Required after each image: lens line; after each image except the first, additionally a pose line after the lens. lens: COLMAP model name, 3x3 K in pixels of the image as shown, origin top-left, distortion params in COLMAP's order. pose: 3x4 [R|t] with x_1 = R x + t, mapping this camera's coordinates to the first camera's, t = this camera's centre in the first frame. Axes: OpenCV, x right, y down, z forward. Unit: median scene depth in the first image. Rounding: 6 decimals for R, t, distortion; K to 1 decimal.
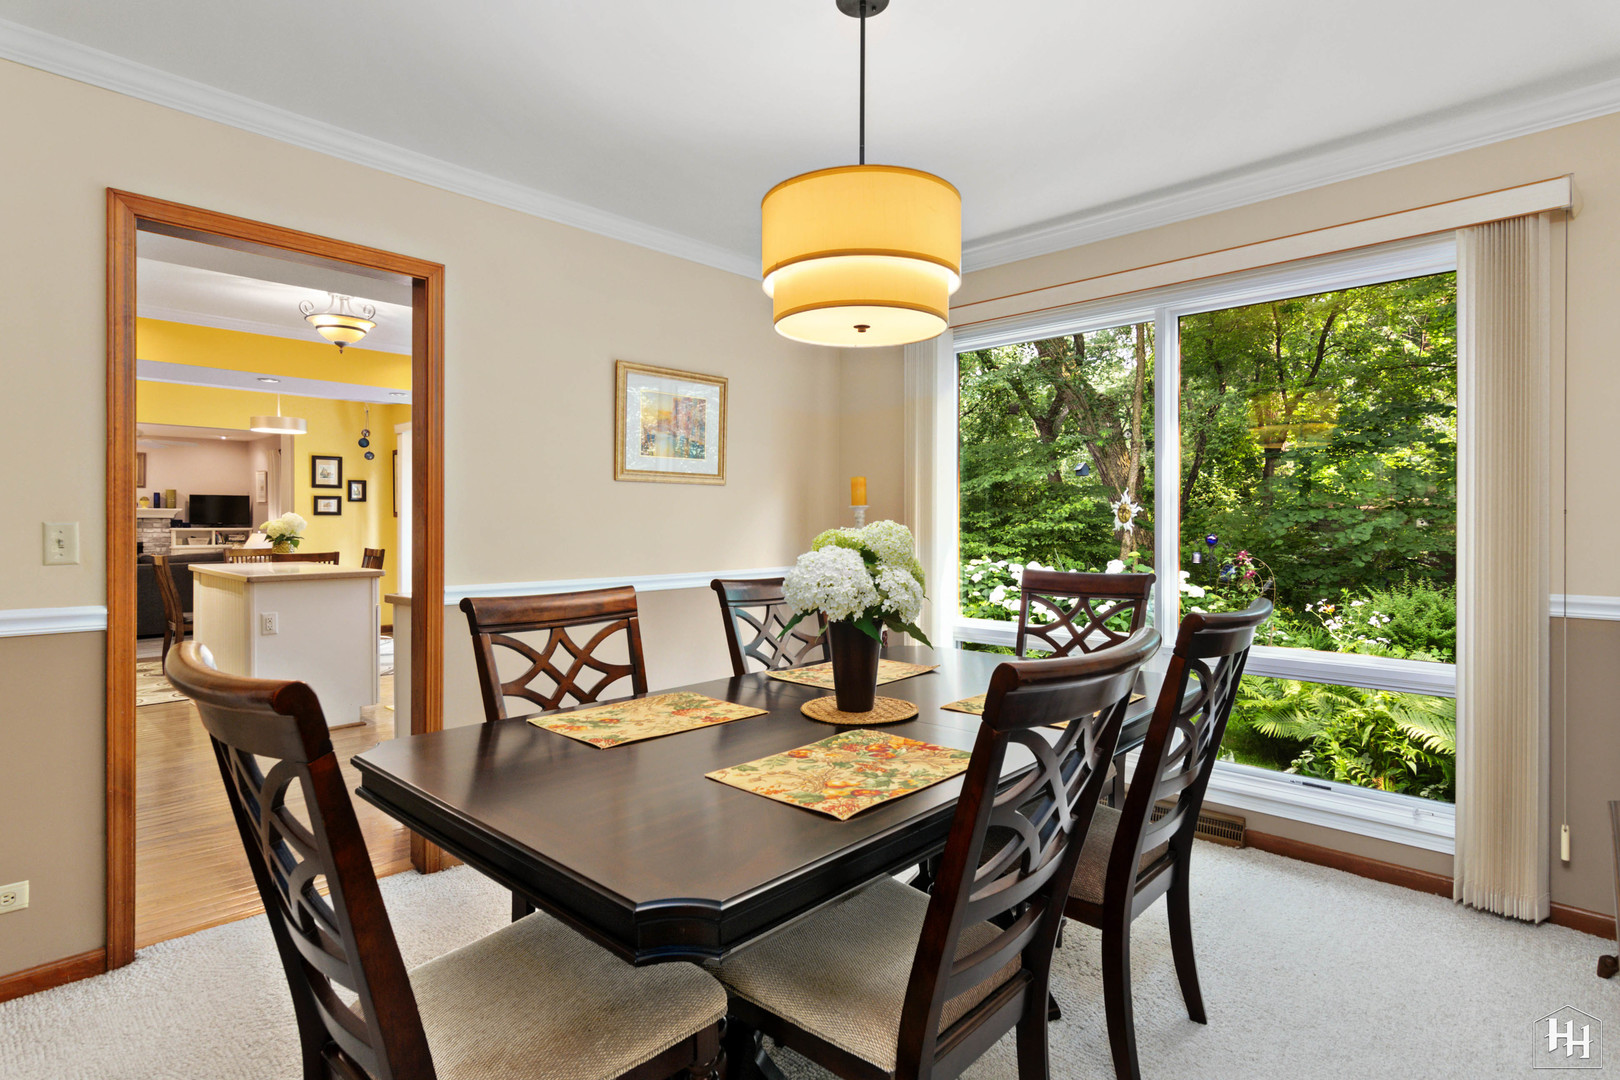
lens RADIAL K [[830.1, 0, 807.7], [0, 830.1, 531.8], [0, 0, 1]] dist [0.006591, 0.000807]
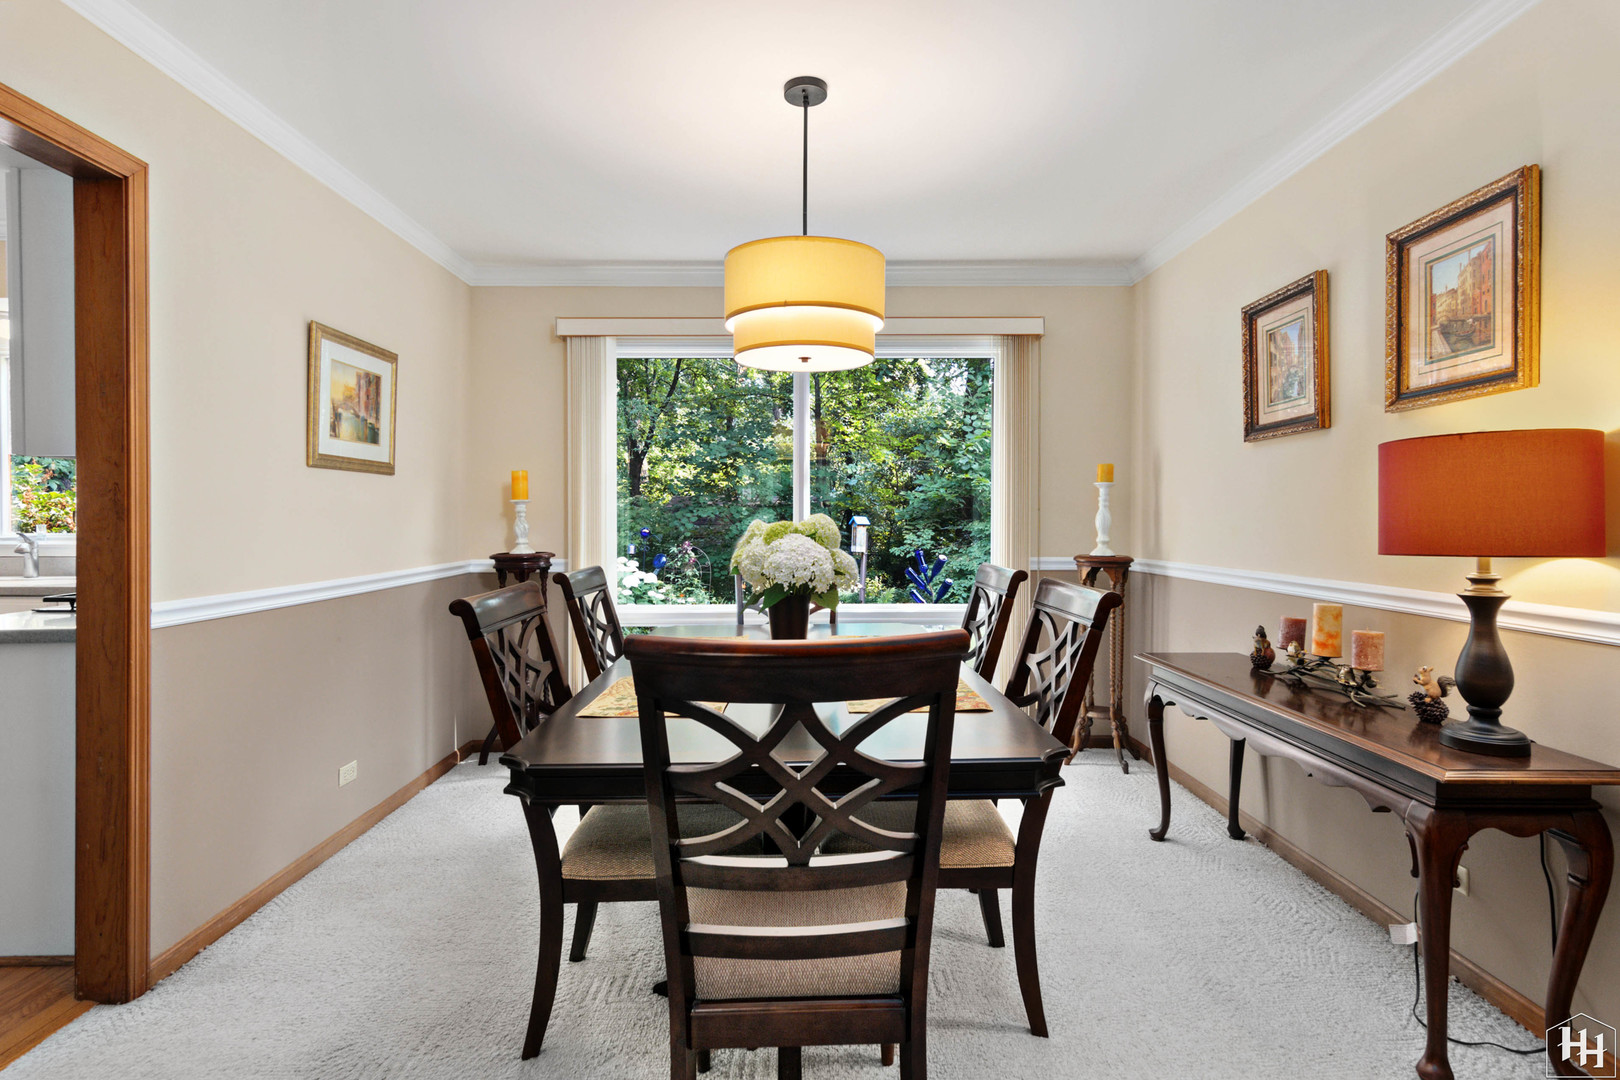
lens RADIAL K [[830.1, 0, 824.8], [0, 830.1, 525.8], [0, 0, 1]] dist [0.006591, 0.000807]
pose [[0.705637, -0.007533, 0.708533, -0.446669], [0.008448, 0.999962, 0.002217, 0.000218], [-0.708523, 0.004421, 0.705674, 0.048026]]
